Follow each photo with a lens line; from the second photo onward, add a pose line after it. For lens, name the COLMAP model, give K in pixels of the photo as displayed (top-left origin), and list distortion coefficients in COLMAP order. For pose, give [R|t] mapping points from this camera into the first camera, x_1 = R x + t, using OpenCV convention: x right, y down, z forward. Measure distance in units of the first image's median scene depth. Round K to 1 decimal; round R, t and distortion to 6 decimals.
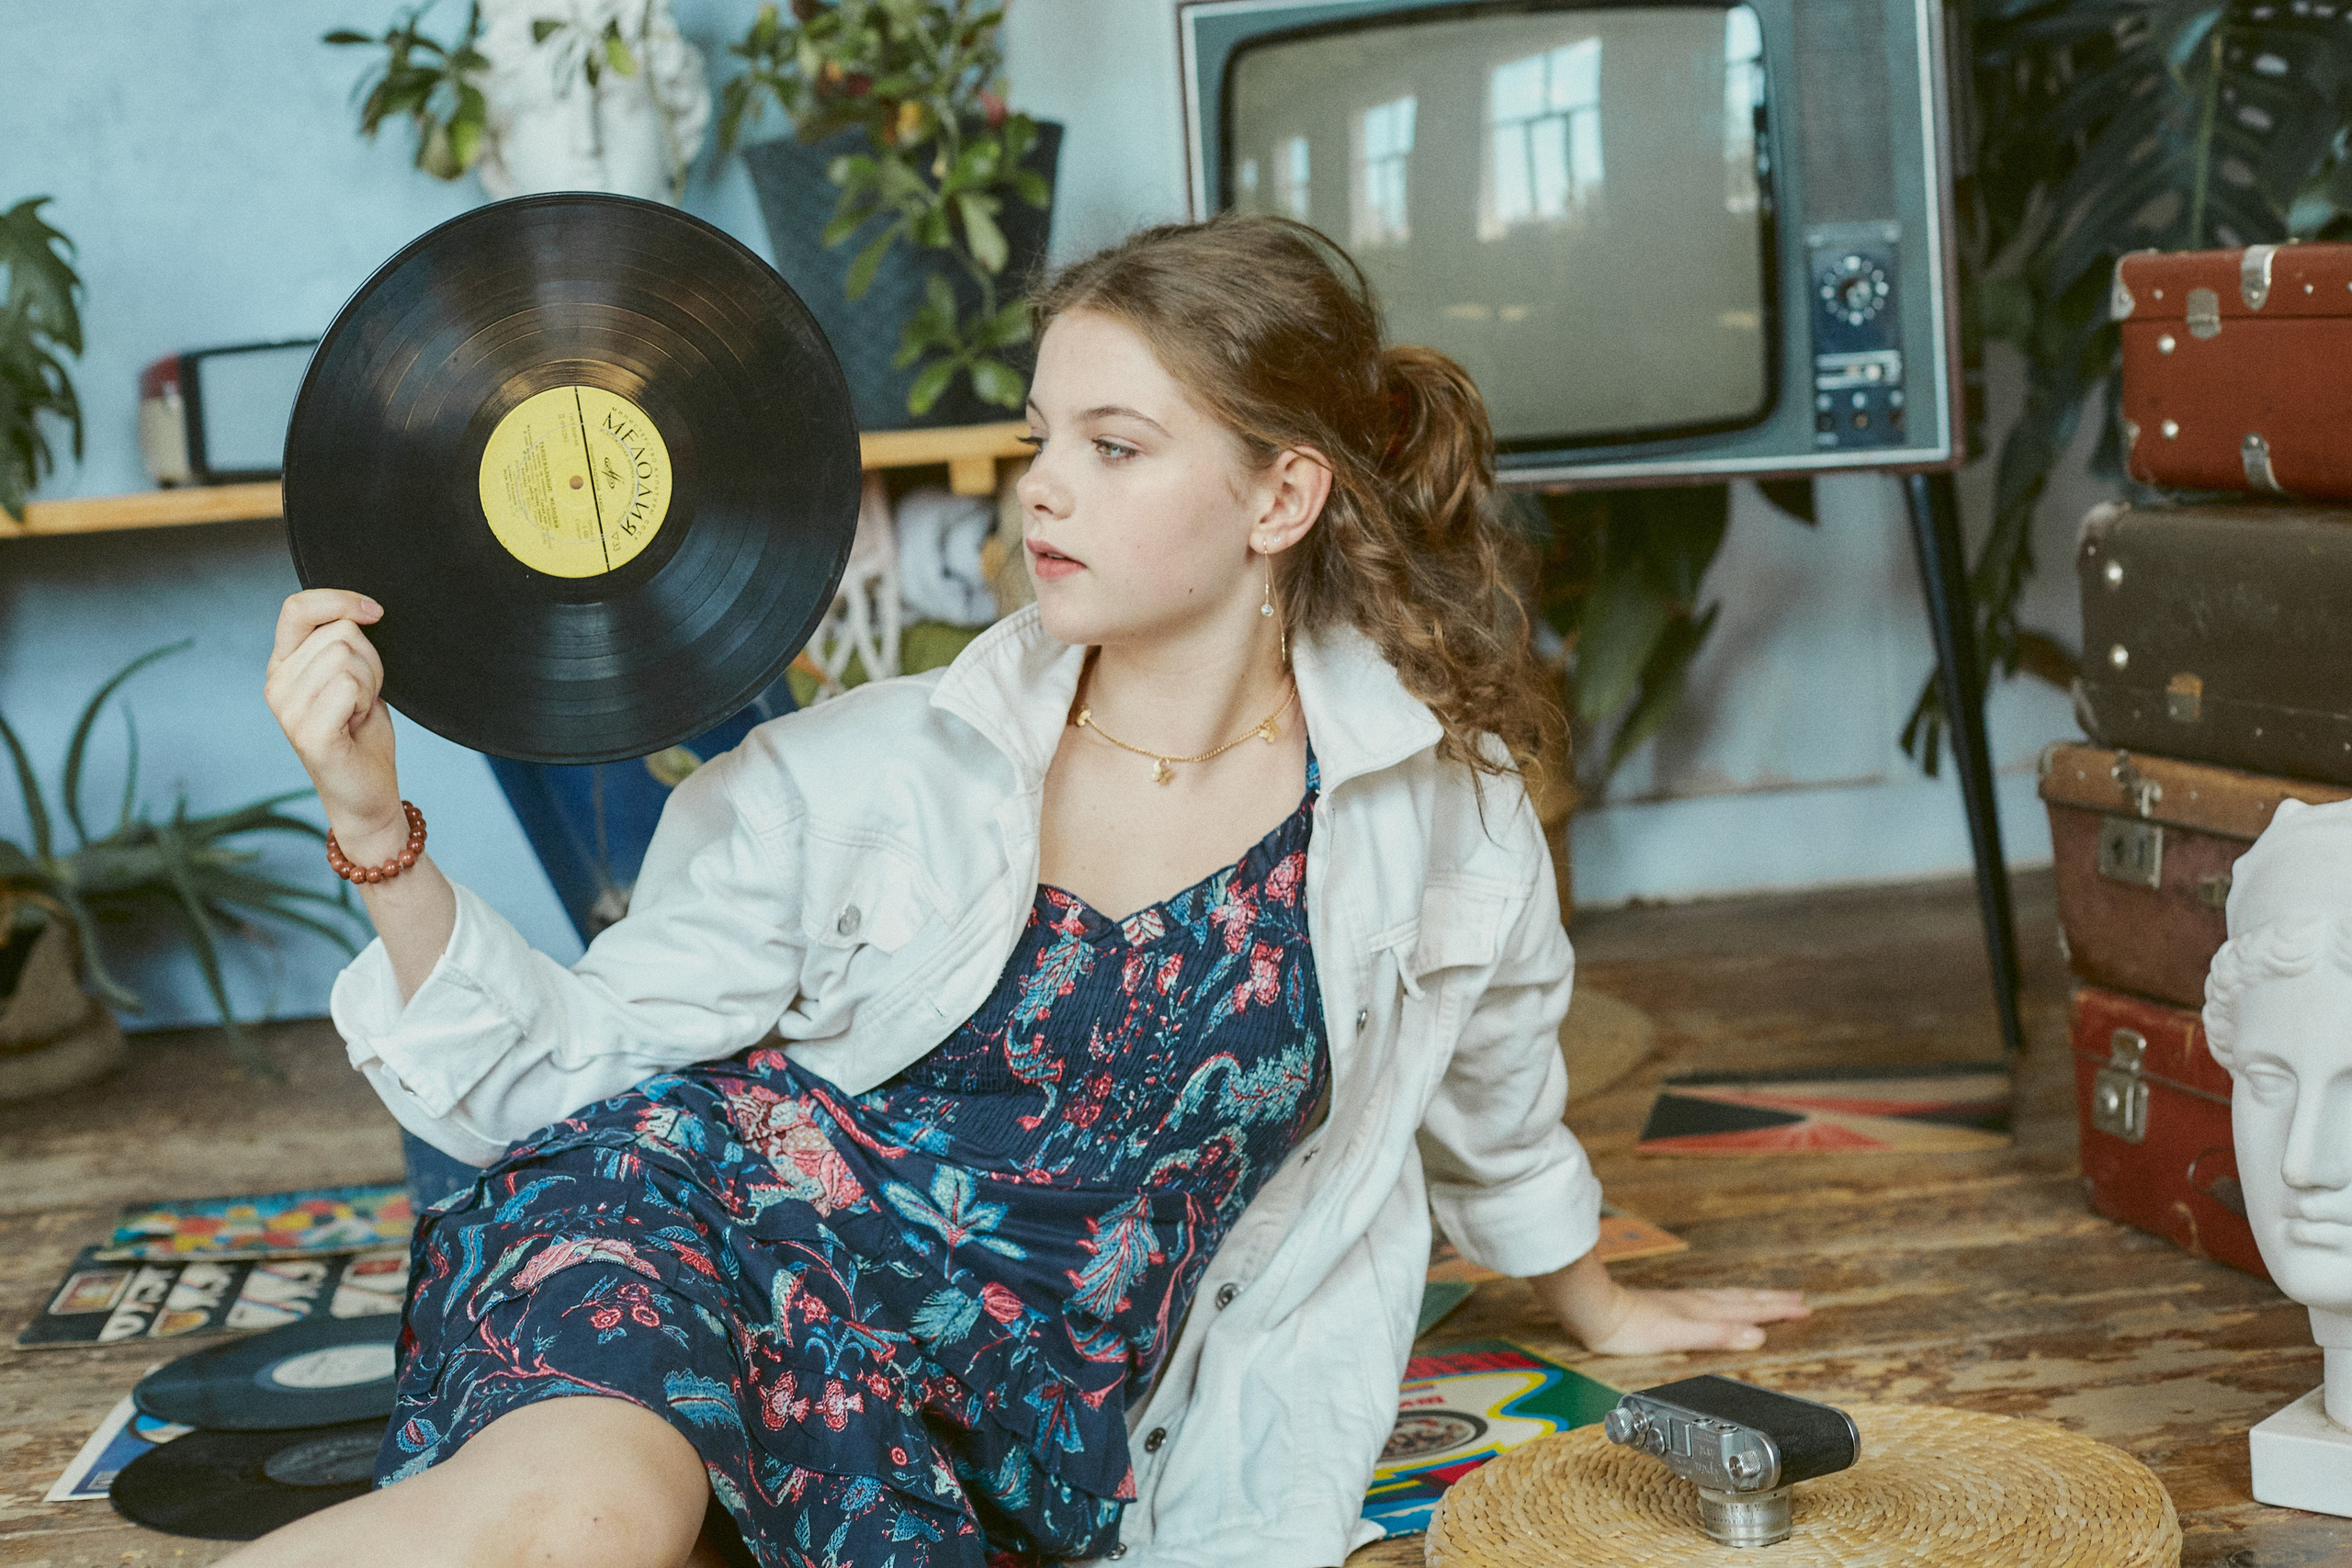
lens RADIAL K [[3439.7, 0, 1184.2], [0, 3439.7, 777.8], [0, 0, 1]] dist [-0.155396, 0.149187]
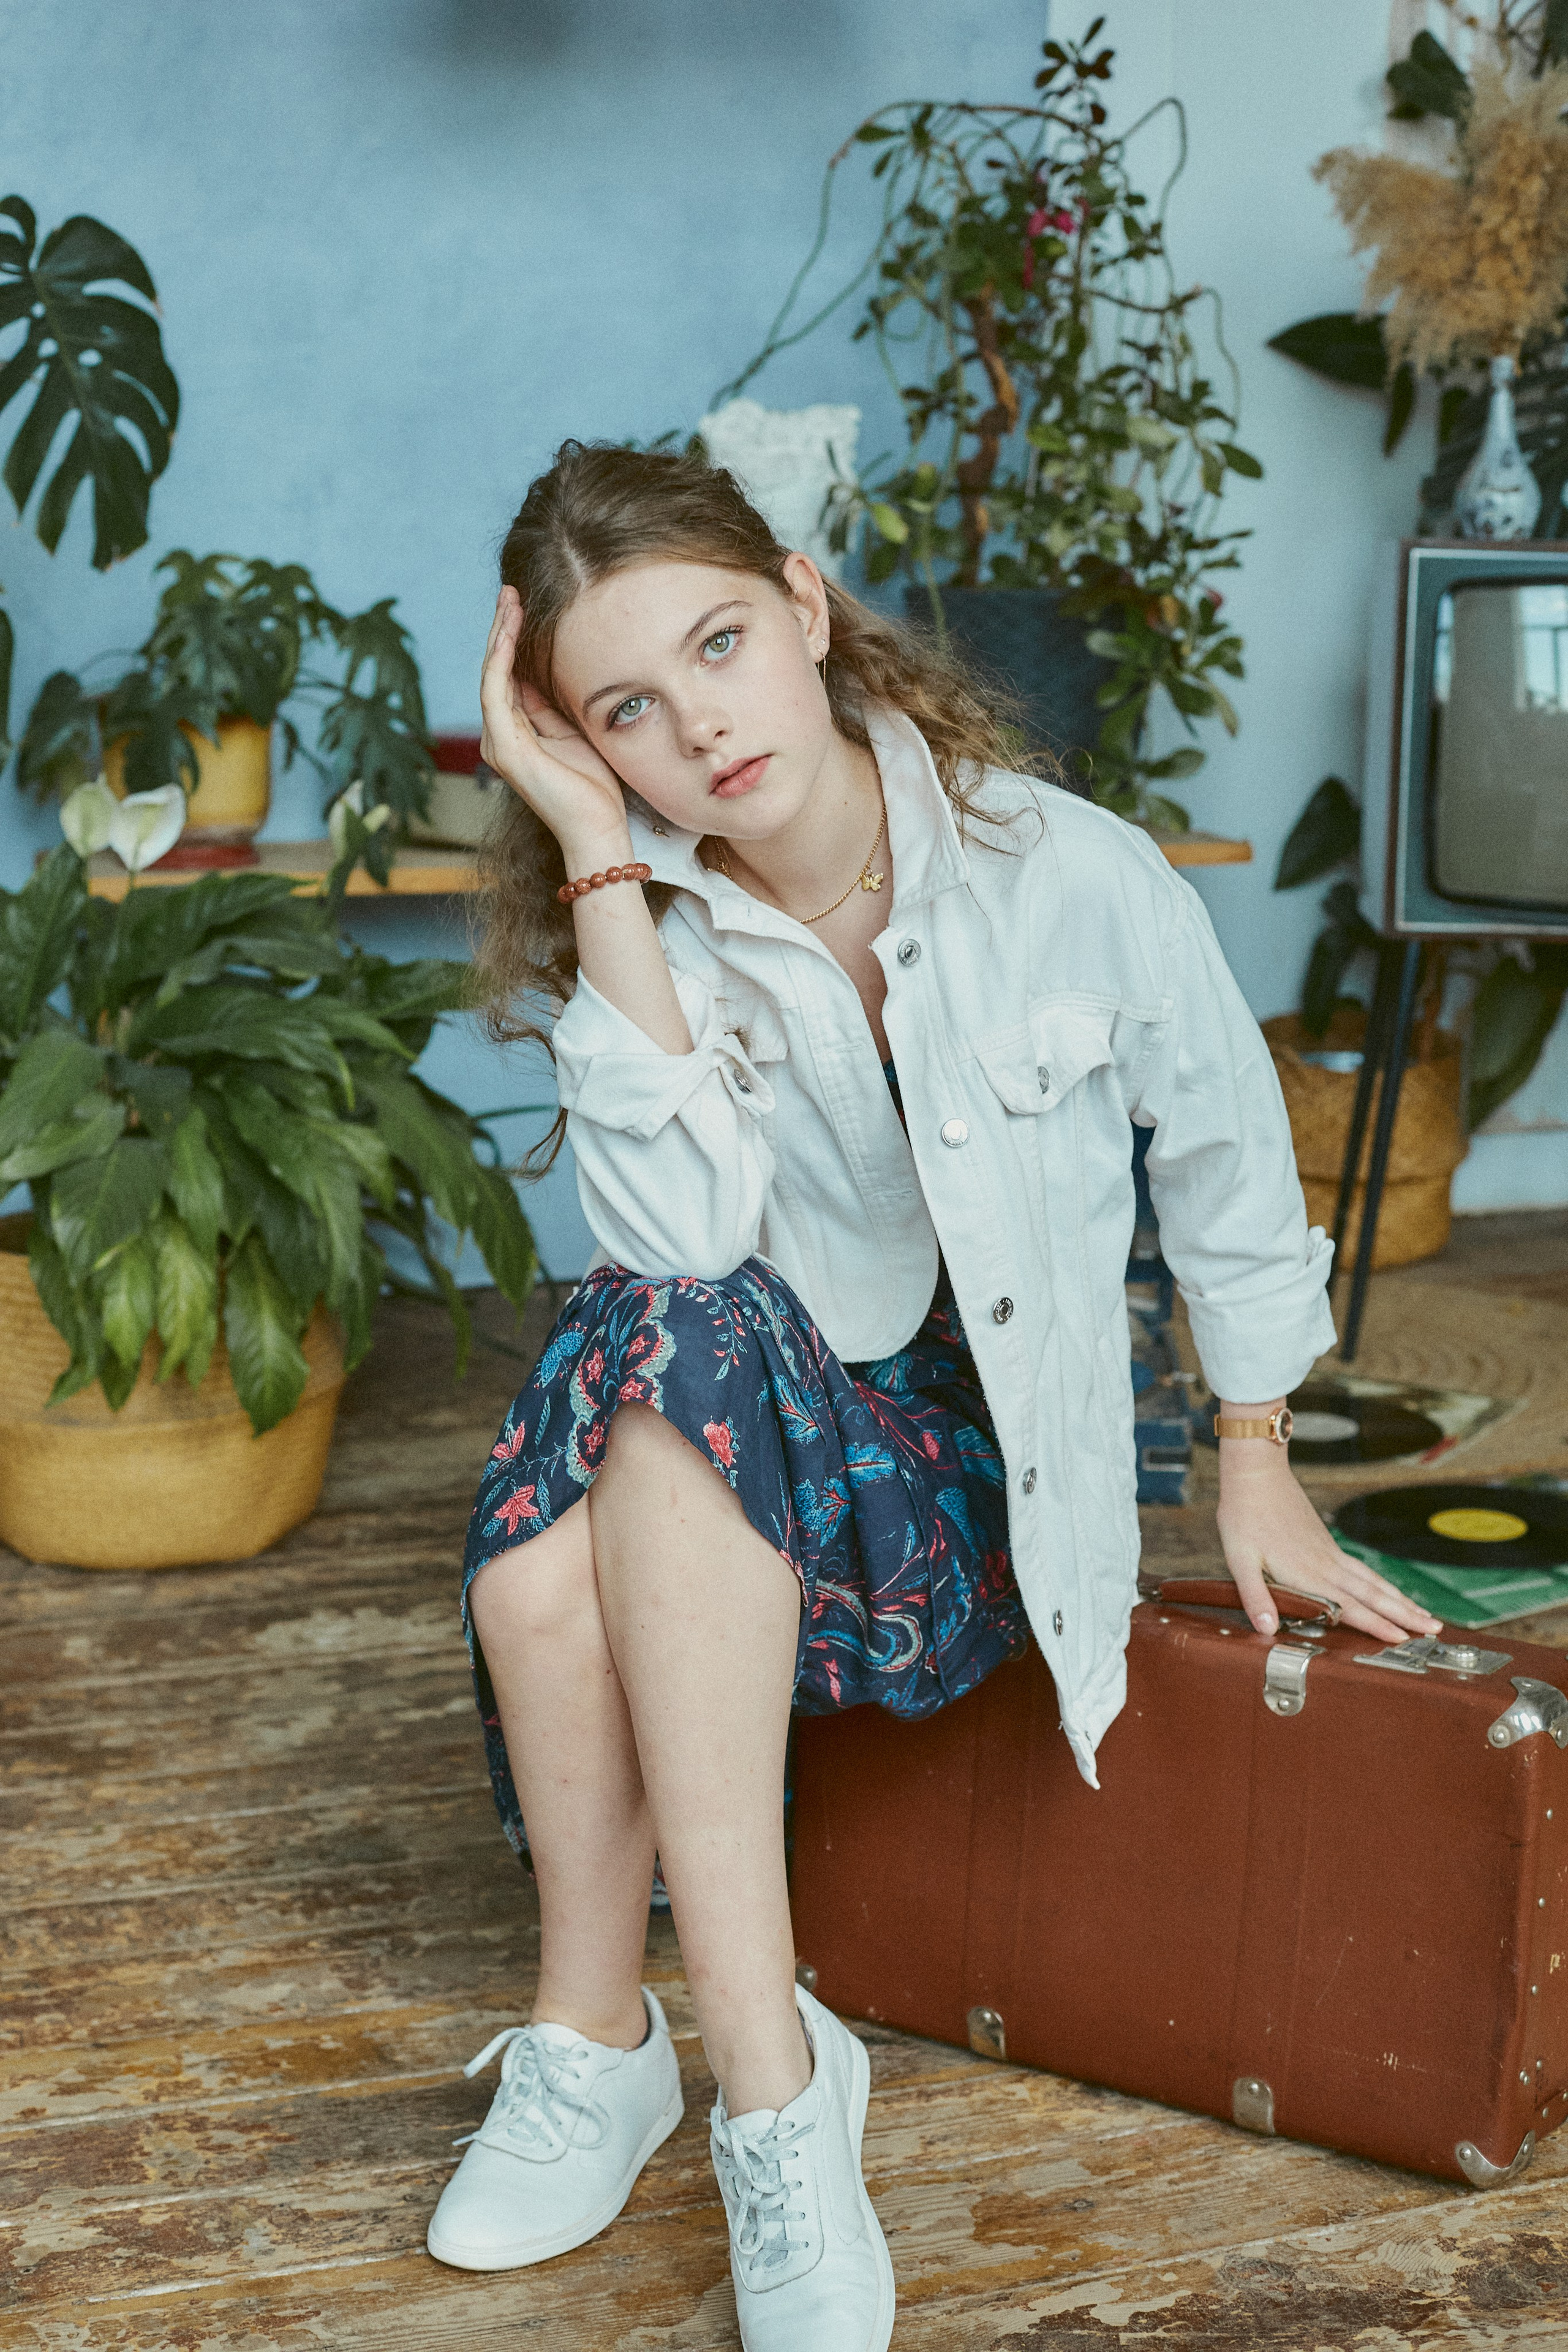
lens RADIAL K [[3437.6, 0, 754.6], [0, 3437.6, 1171.7], [0, 0, 1]] dist [-0.130406, 0.113593]
pose [[0.966850, 0.028811, 0.253714, -0.567210], [-0.047617, 0.996528, 0.068294, -0.069845], [-0.250866, -0.078111, 0.964865, -0.192741]]
